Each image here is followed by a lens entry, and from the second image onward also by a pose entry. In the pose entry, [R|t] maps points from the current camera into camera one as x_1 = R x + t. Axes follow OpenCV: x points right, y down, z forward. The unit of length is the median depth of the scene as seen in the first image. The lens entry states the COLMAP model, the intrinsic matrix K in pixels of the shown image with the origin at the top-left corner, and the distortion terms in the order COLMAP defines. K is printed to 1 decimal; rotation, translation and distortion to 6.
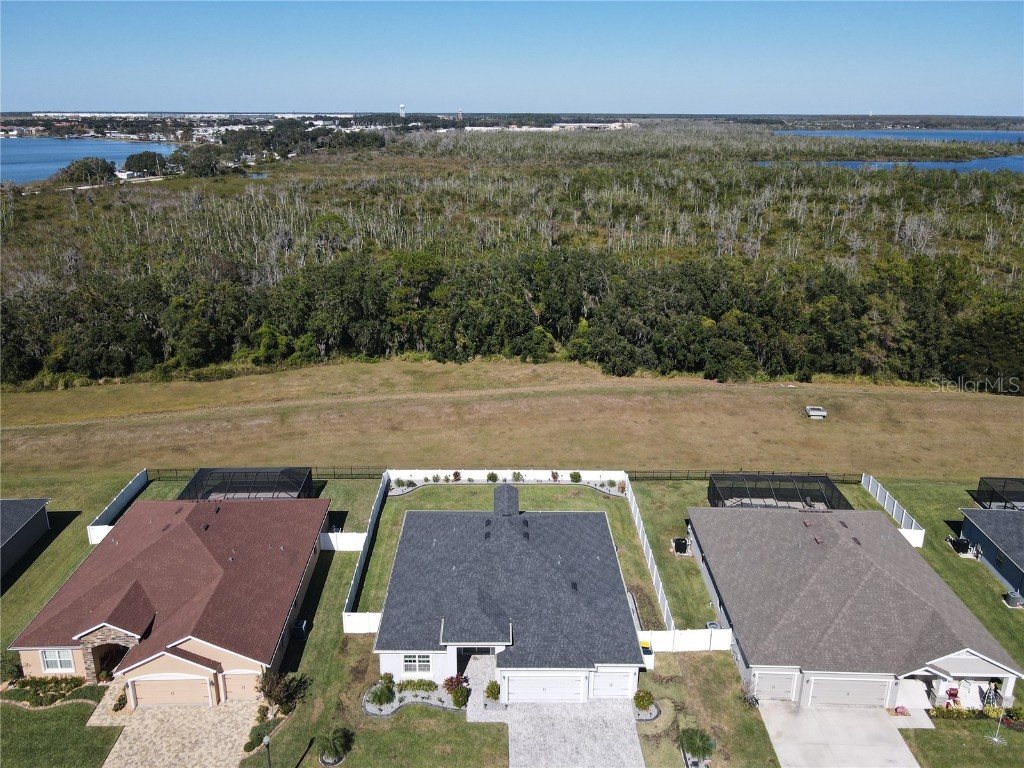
lens RADIAL K [[773.8, 0, 498.6], [0, 773.8, 349.7], [0, 0, 1]] dist [-0.012818, 0.010699]
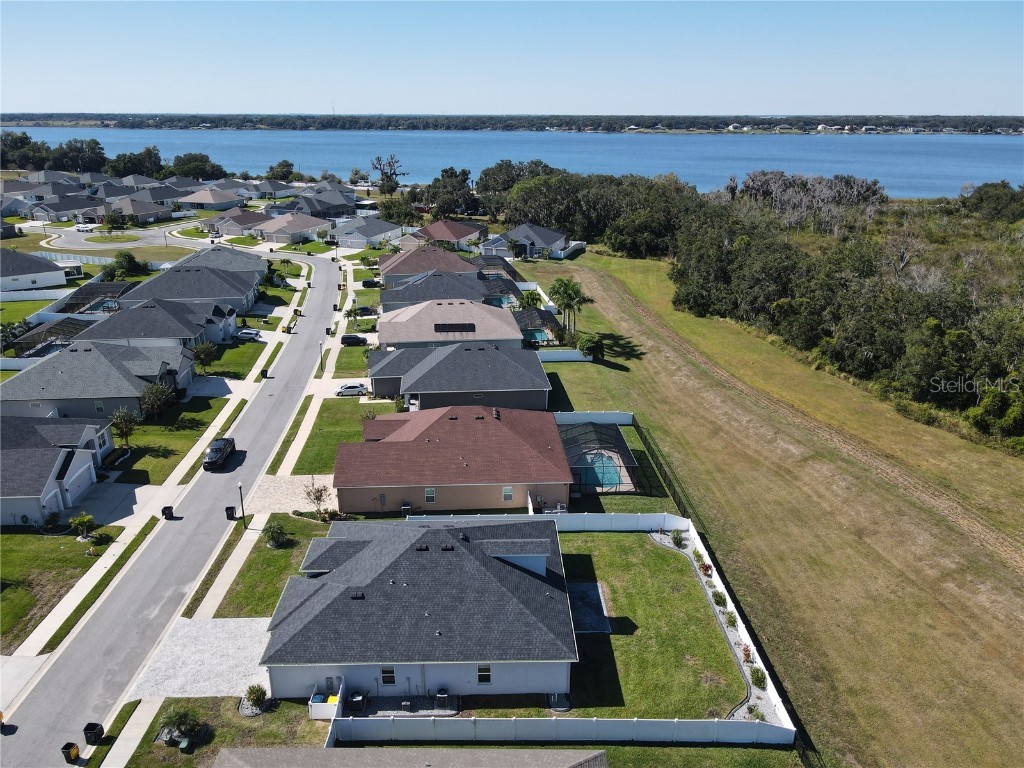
lens RADIAL K [[757.1, 0, 509.4], [0, 757.1, 382.1], [0, 0, 1]] dist [0.003541, 0.012947]
pose [[0.028182, 0.330184, -0.943496, 0.537219], [-0.297536, 0.903860, 0.307426, -0.164580], [0.954295, 0.272060, 0.123714, 0.596361]]
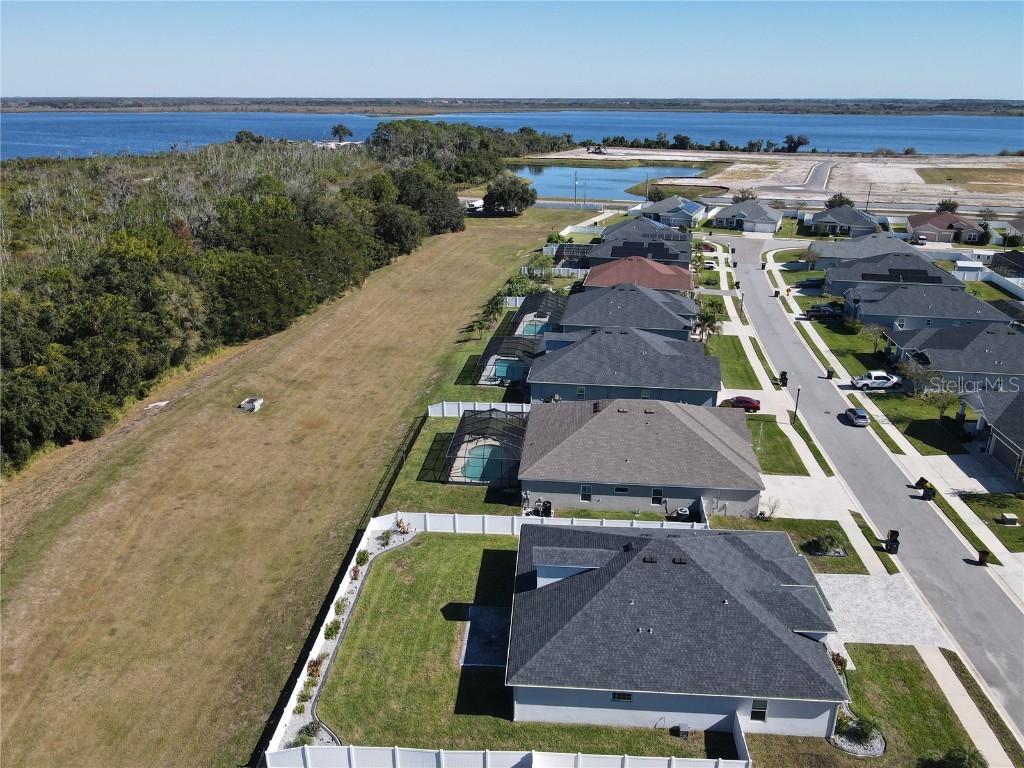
lens RADIAL K [[783.1, 0, 512.0], [0, 783.1, 384.0], [0, 0, 1]] dist [-0.002803, 0.004131]
pose [[0.058978, -0.347144, 0.935956, -0.477504], [0.291598, 0.902686, 0.316430, -0.160414], [-0.954721, 0.254260, 0.154465, 0.635170]]
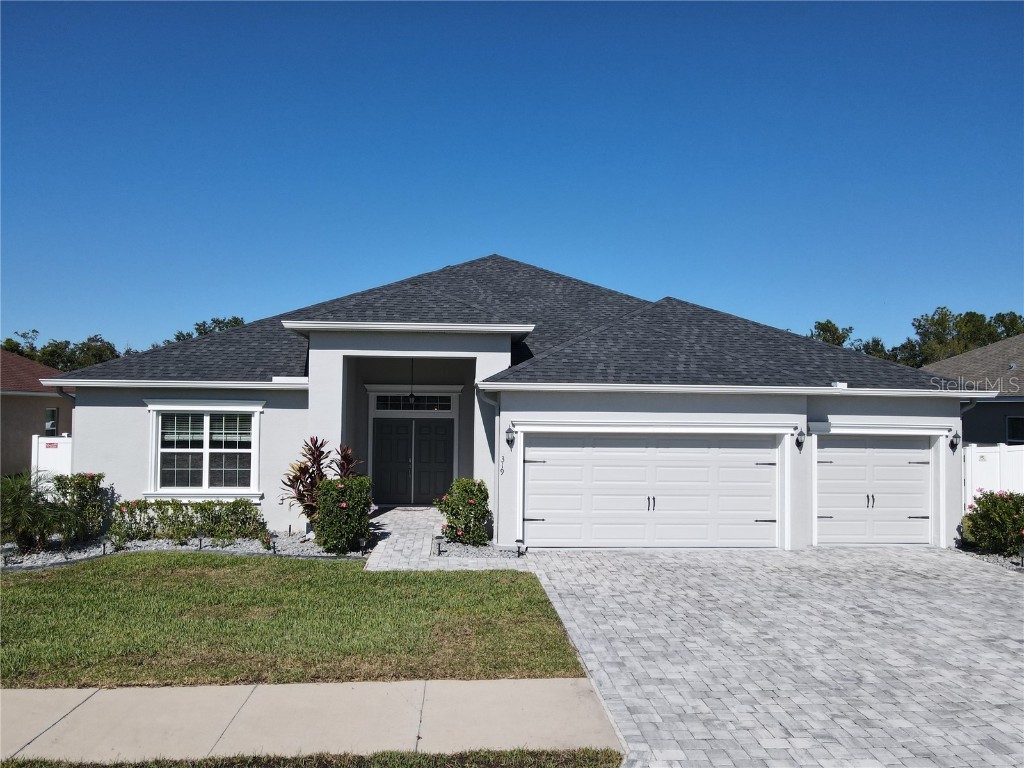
lens RADIAL K [[749.6, 0, 507.9], [0, 749.6, 390.2], [0, 0, 1]] dist [0.010951, 0.005802]
pose [[0.996868, 0.012934, 0.078018, -0.008188], [0.012560, 0.948122, -0.317659, 0.272567], [-0.078079, 0.317644, 0.944990, 0.410045]]
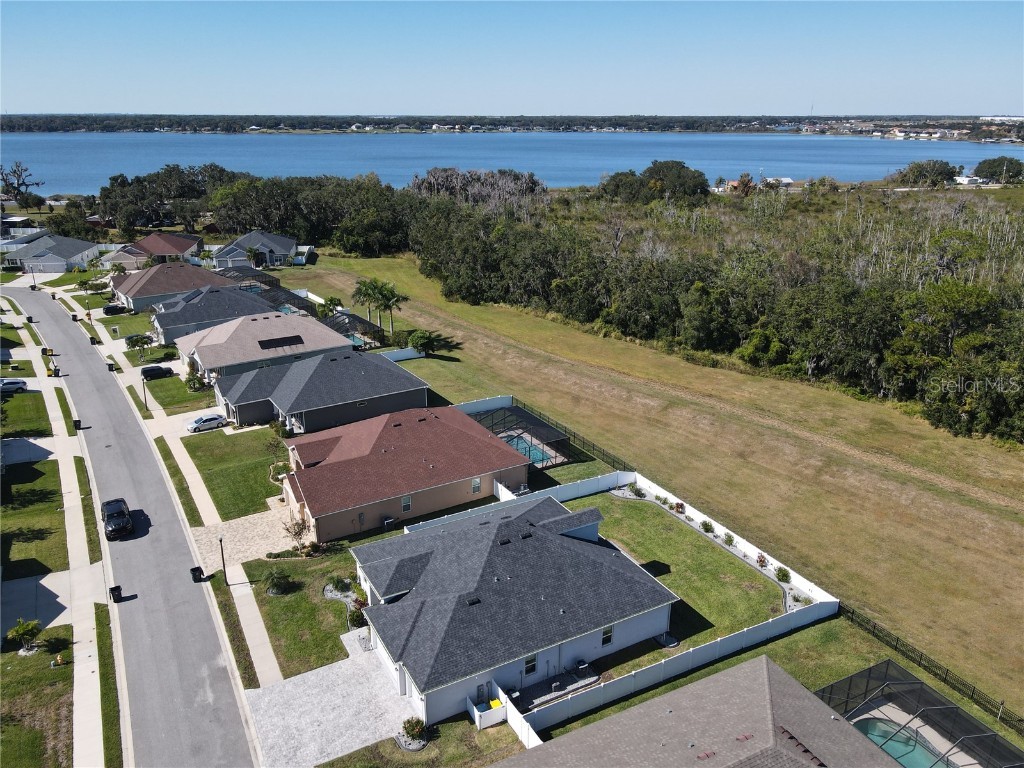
lens RADIAL K [[749.6, 0, 507.9], [0, 749.6, 390.2], [0, 0, 1]] dist [0.010951, 0.005802]
pose [[0.481068, 0.298890, -0.824160, 0.479298], [-0.257687, 0.946769, 0.192941, -0.076632], [0.837957, 0.119558, 0.532480, 0.310171]]
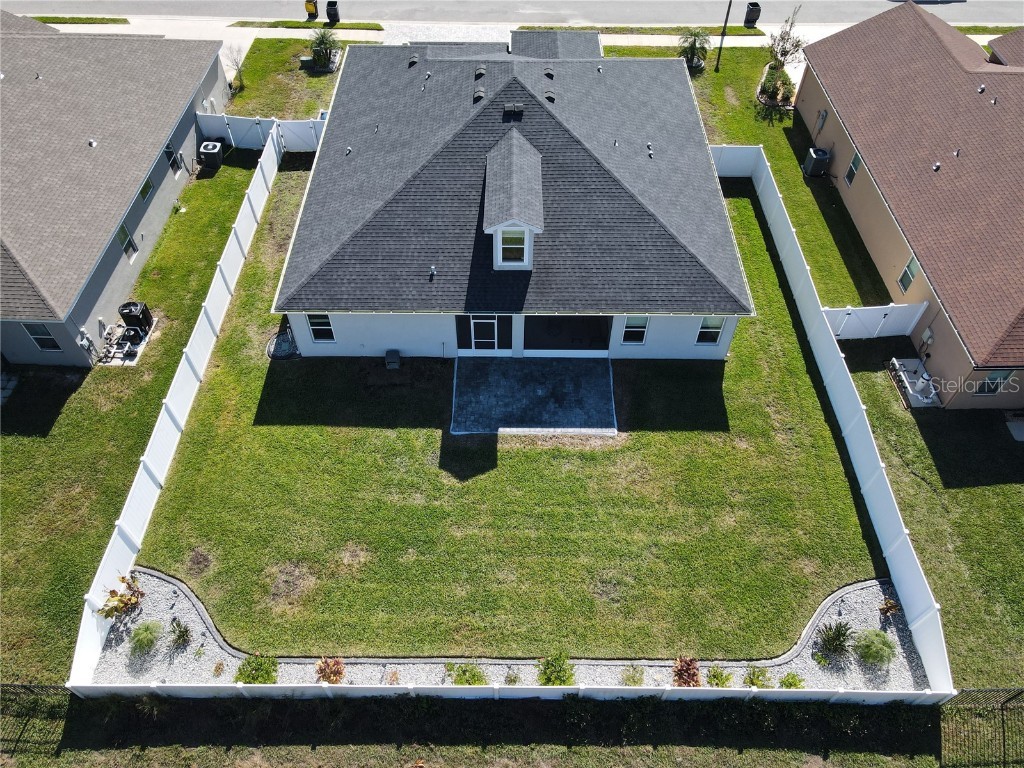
lens RADIAL K [[783.1, 0, 512.0], [0, 783.1, 384.0], [0, 0, 1]] dist [-0.002803, 0.004131]
pose [[-0.999977, -0.006359, 0.002248, 0.006455], [-0.000429, 0.392549, 0.919731, -0.118574], [-0.006731, 0.919709, -0.392543, 0.909774]]
